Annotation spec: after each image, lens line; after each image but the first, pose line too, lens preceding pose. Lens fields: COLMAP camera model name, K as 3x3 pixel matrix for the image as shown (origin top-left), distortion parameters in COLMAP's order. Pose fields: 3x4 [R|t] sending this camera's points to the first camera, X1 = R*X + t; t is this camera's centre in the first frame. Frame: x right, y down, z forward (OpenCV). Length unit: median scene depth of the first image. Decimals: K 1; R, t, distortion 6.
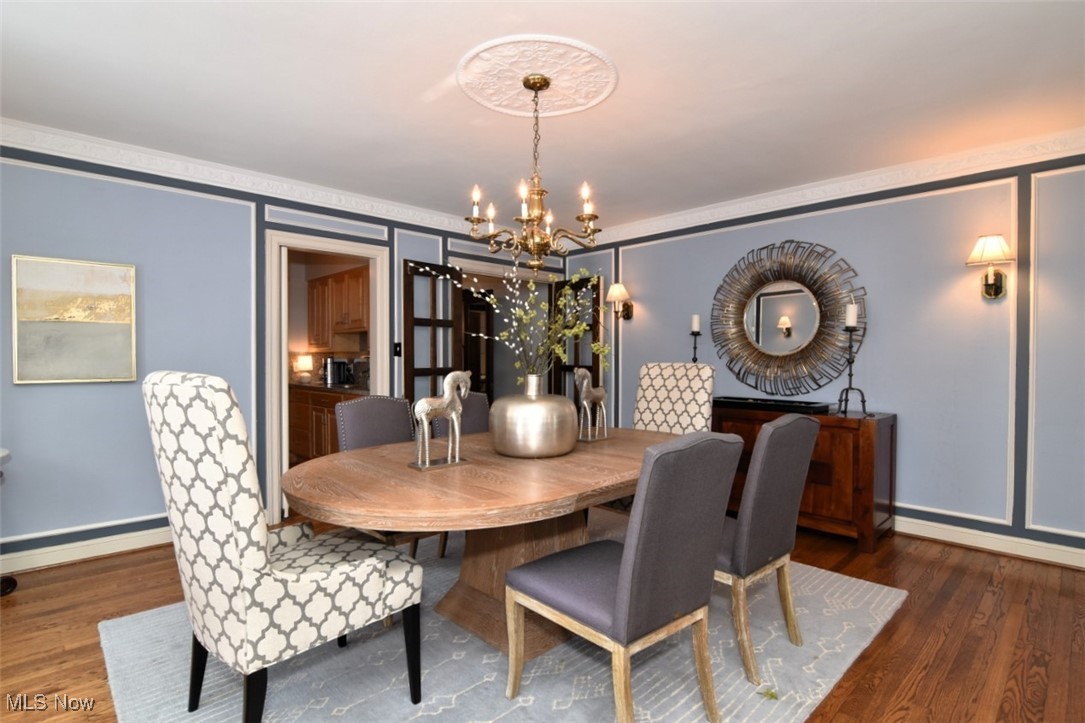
lens RADIAL K [[528.5, 0, 545.0], [0, 528.5, 363.4], [0, 0, 1]] dist [-0.000086, -0.000006]
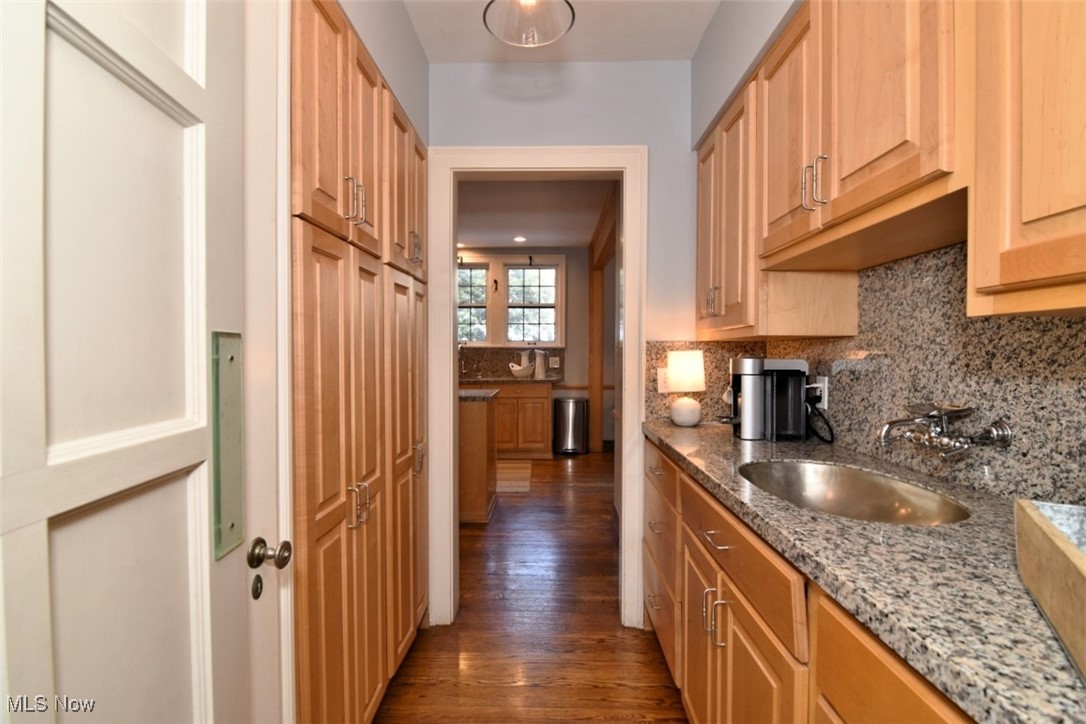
lens RADIAL K [[529.0, 0, 546.1], [0, 529.0, 361.8], [0, 0, 1]] dist [-0.000086, -0.000006]
pose [[0.708325, 0.010343, -0.705811, -0.265259], [-0.009708, 0.999941, 0.004910, -0.007718], [0.705820, 0.003374, 0.708383, 0.674617]]
